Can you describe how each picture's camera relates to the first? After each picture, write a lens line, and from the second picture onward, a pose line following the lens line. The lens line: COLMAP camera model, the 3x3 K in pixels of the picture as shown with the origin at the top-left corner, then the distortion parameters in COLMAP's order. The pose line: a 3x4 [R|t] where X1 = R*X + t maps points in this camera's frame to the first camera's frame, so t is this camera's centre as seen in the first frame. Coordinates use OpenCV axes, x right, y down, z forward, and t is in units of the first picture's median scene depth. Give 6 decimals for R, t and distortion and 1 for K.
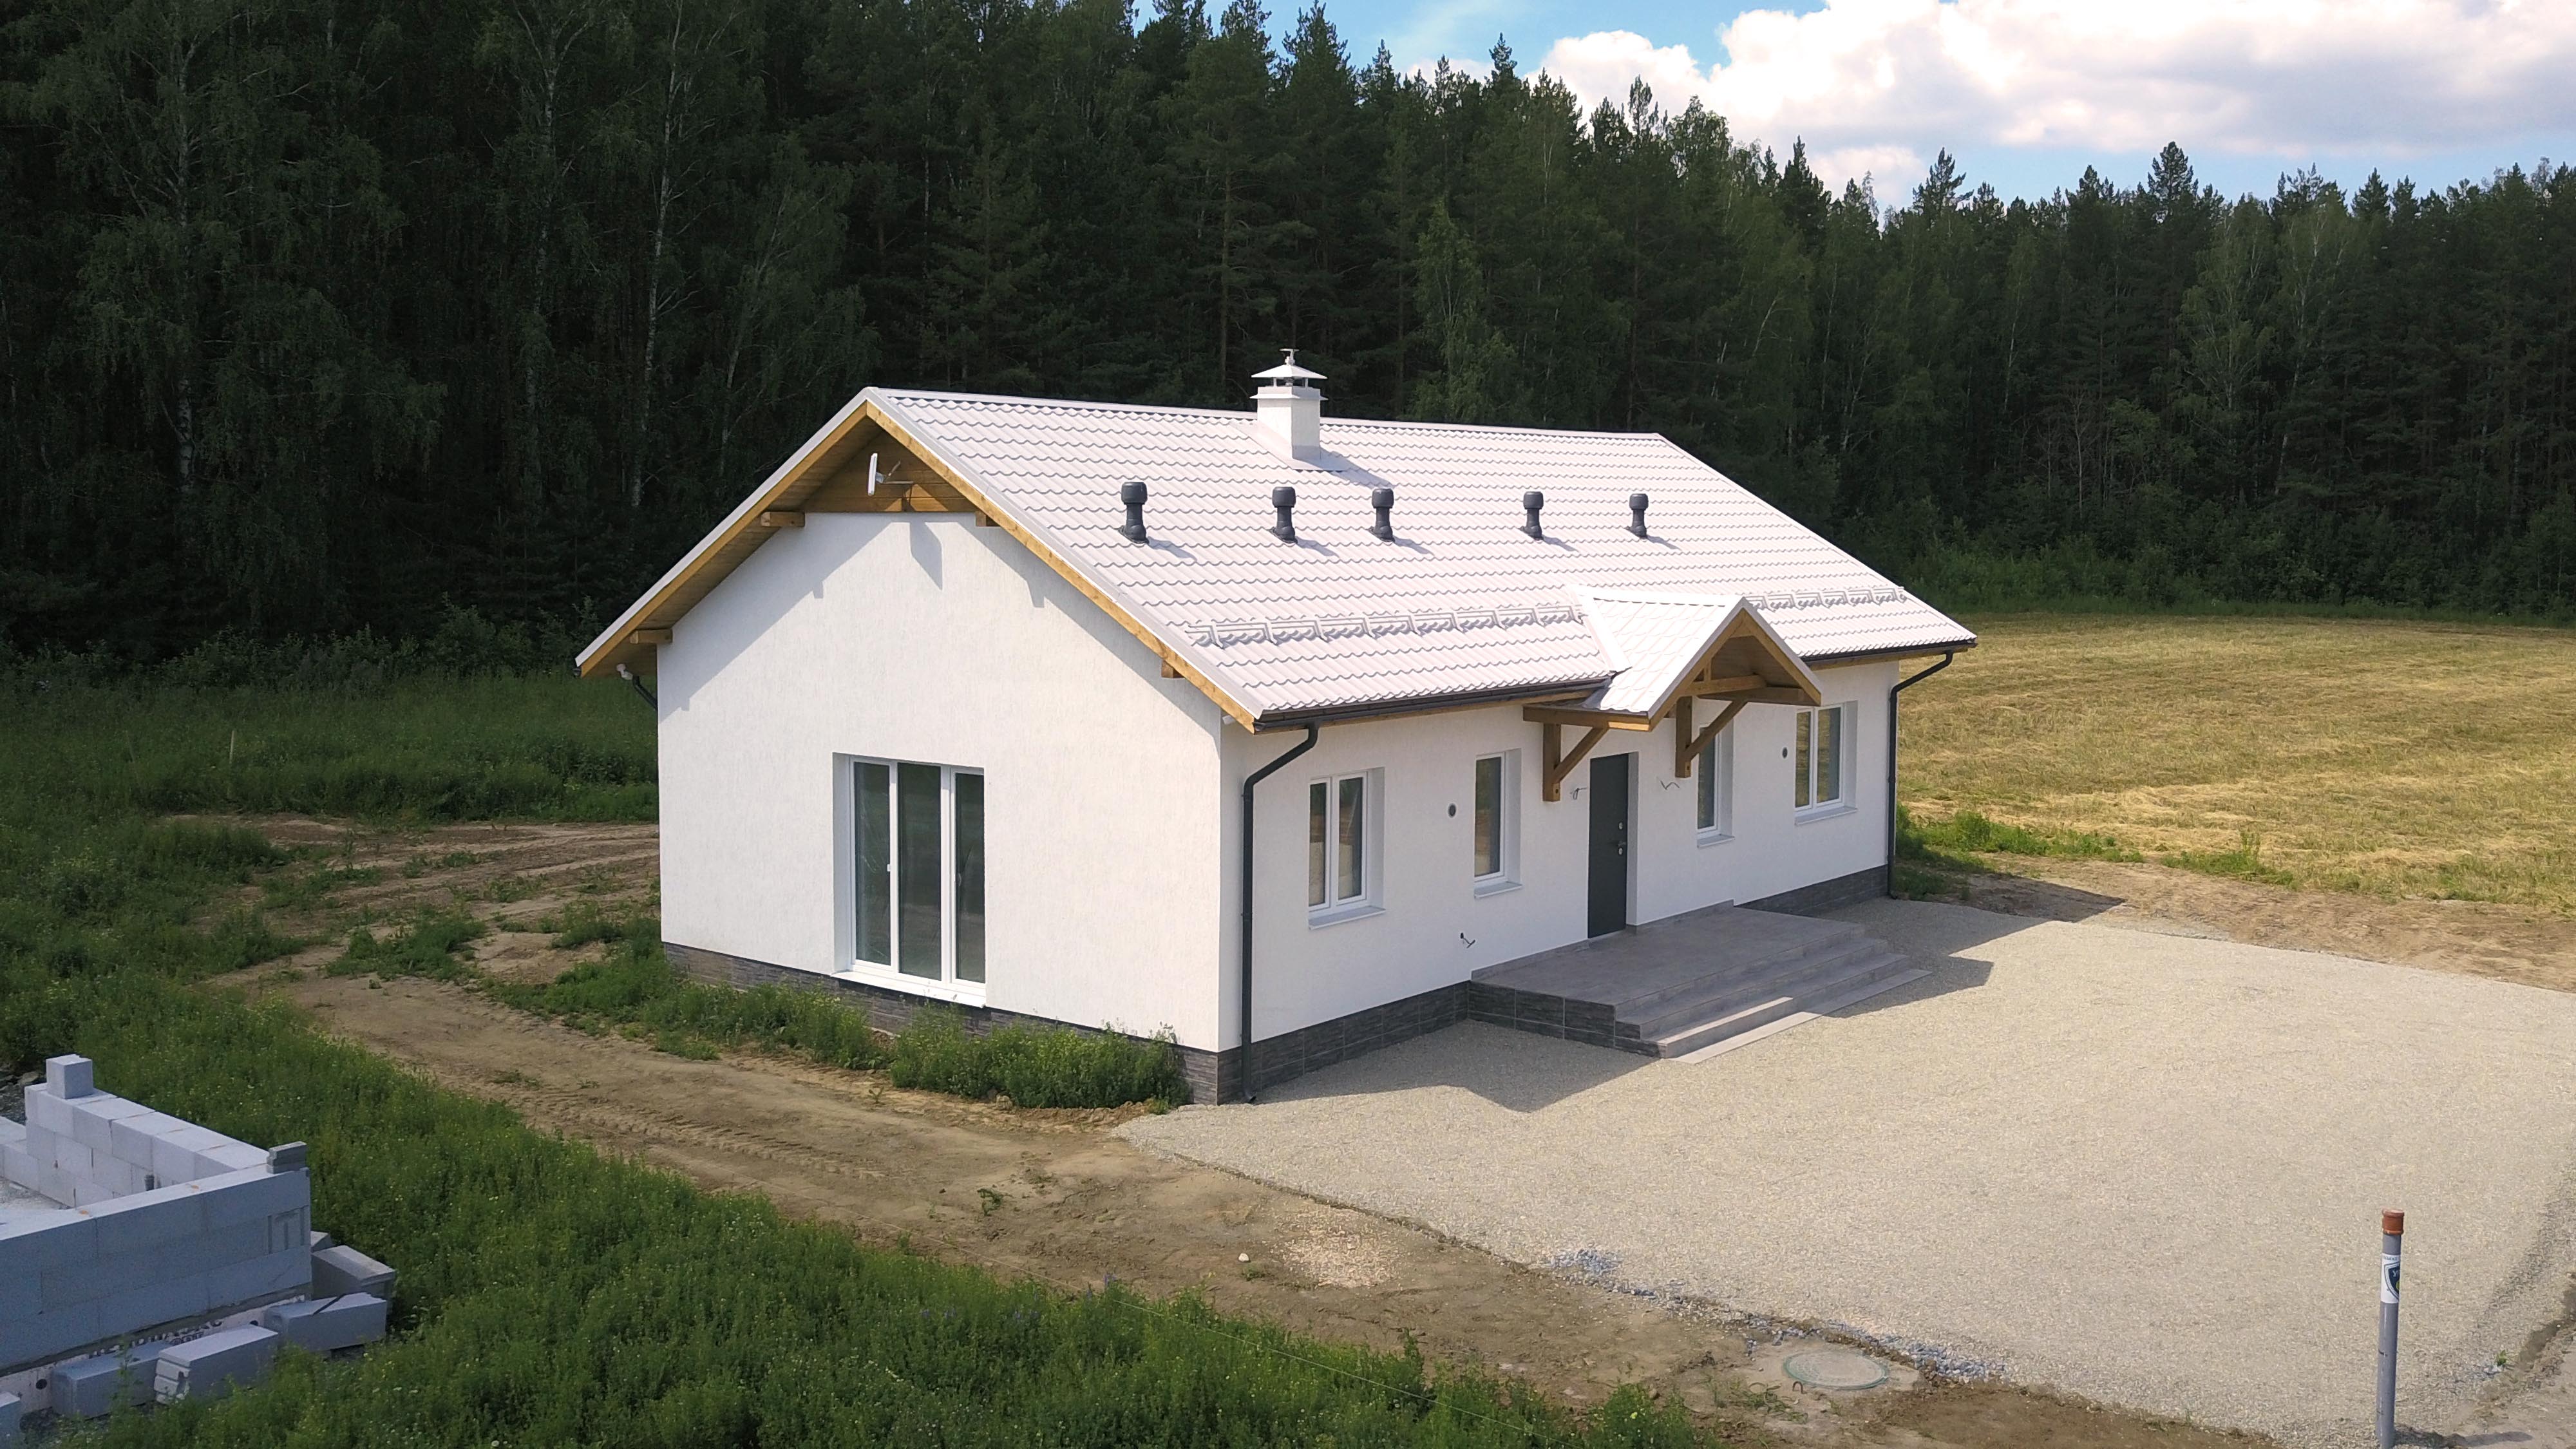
lens RADIAL K [[2107.3, 0, 1411.8], [0, 2107.3, 709.3], [0, 0, 1]] dist [0.002969, -0.003997]
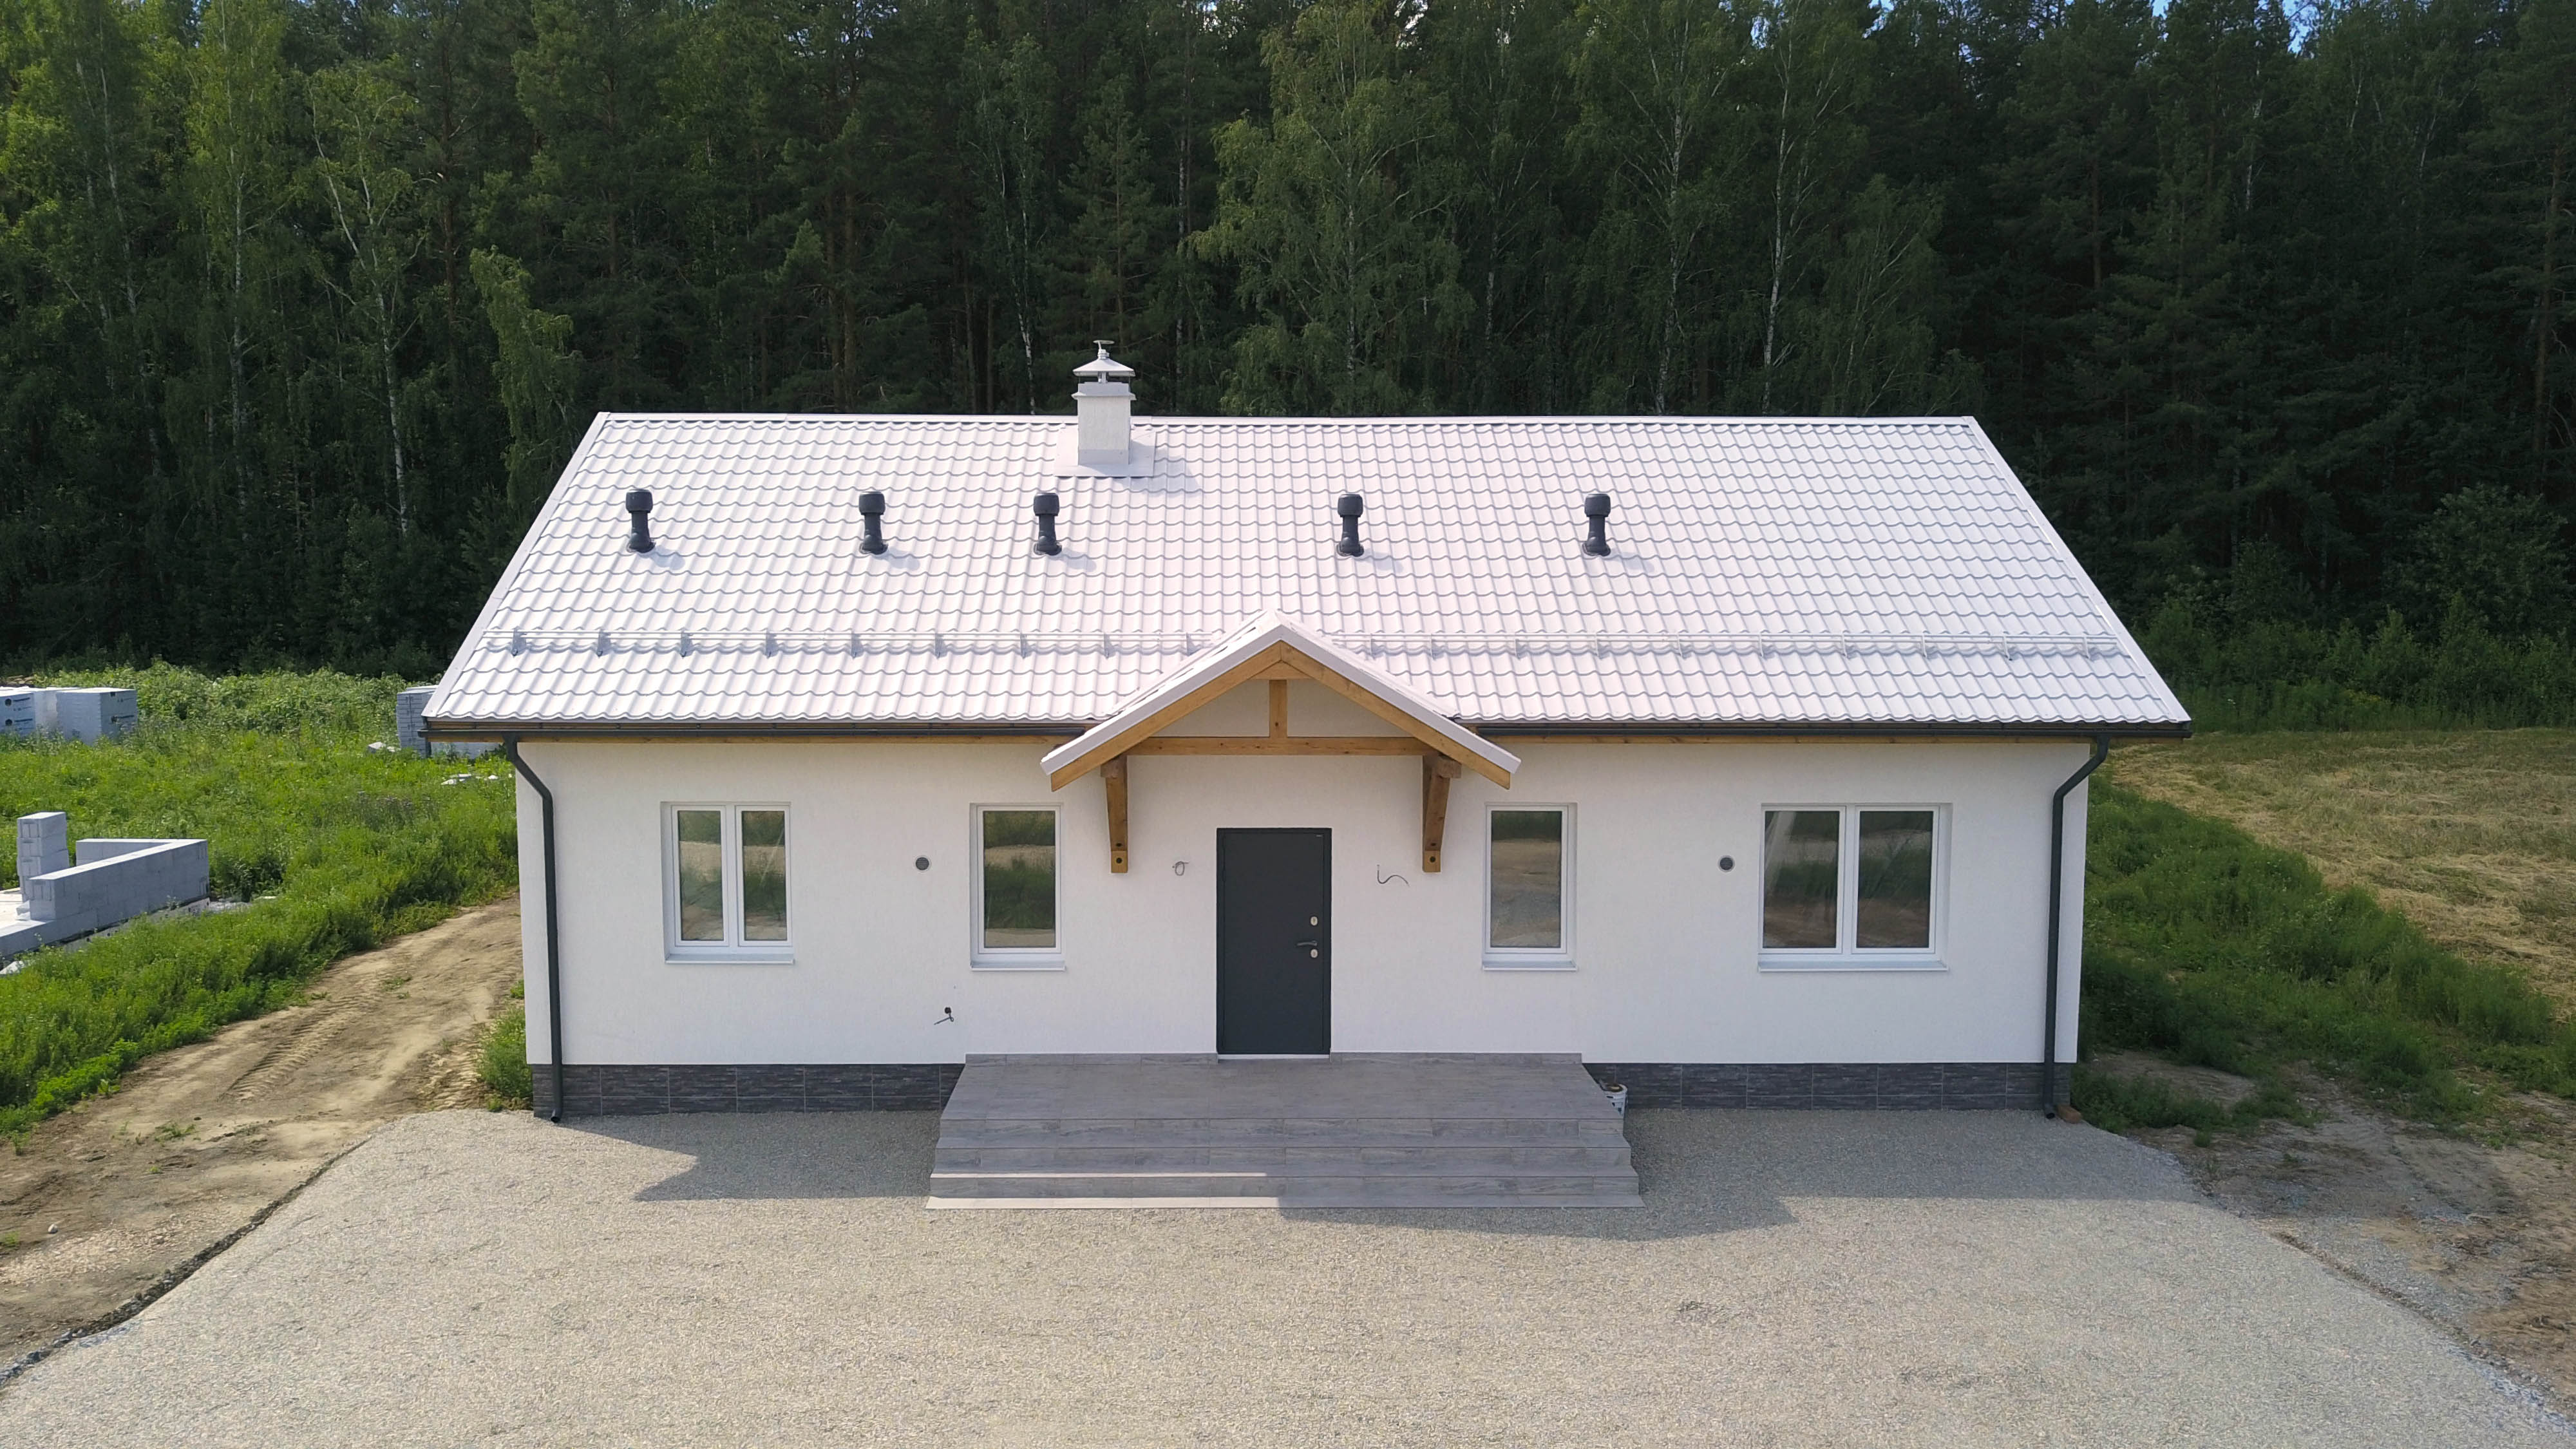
lens RADIAL K [[1981.2, 0, 1359.3], [0, 1981.2, 731.9], [0, 0, 1]] dist [-0.082390, 0.089579]
pose [[0.655992, 0.061828, -0.752231, 0.524294], [-0.071943, 0.997223, 0.019227, -0.023321], [0.751331, 0.041505, 0.658619, 0.425371]]
